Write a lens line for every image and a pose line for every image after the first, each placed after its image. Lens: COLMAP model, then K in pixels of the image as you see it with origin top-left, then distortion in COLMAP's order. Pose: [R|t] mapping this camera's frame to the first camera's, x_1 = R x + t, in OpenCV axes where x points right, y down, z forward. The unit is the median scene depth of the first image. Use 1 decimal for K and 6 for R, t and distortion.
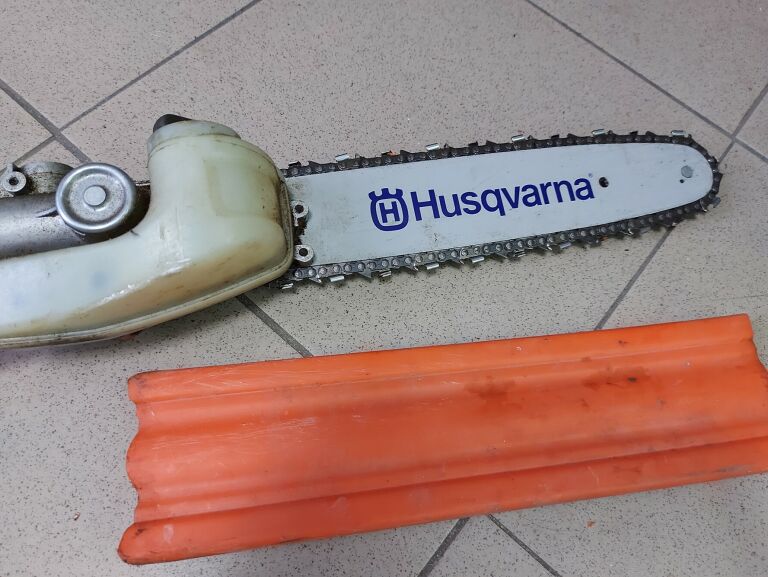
lens RADIAL K [[569.7, 0, 385.7], [0, 569.7, 286.7], [0, 0, 1]] dist [0.053333, -0.027743]
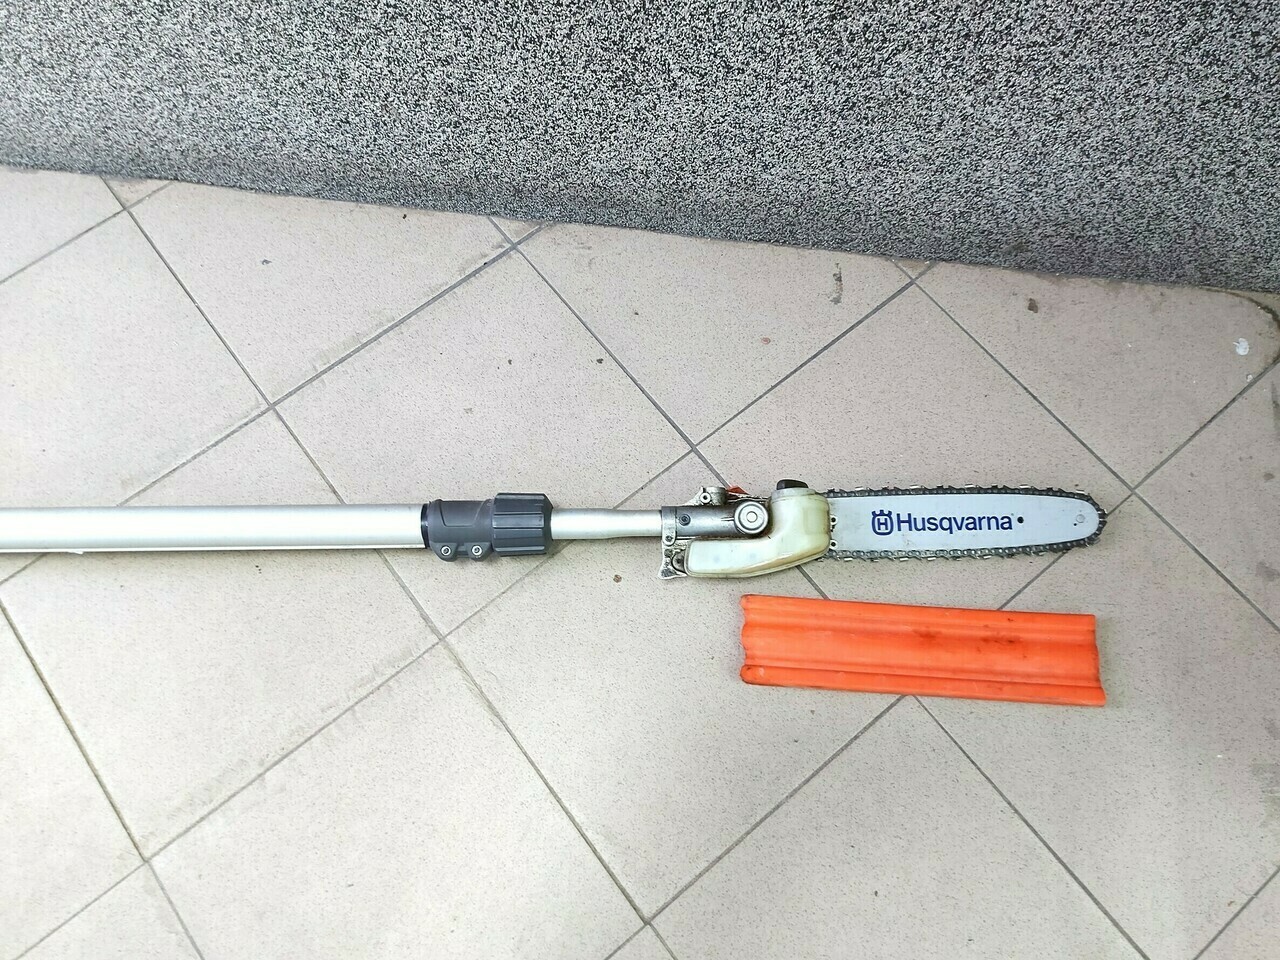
lens RADIAL K [[949.4, 0, 627.6], [0, 949.4, 474.2], [0, 0, 1]] dist [0.053333, -0.027743]
pose [[0.972725, 0.138137, -0.186347, -0.225232], [-0.127673, 0.989545, 0.067089, -0.369935], [0.193666, -0.041468, 0.980191, -1.962029]]
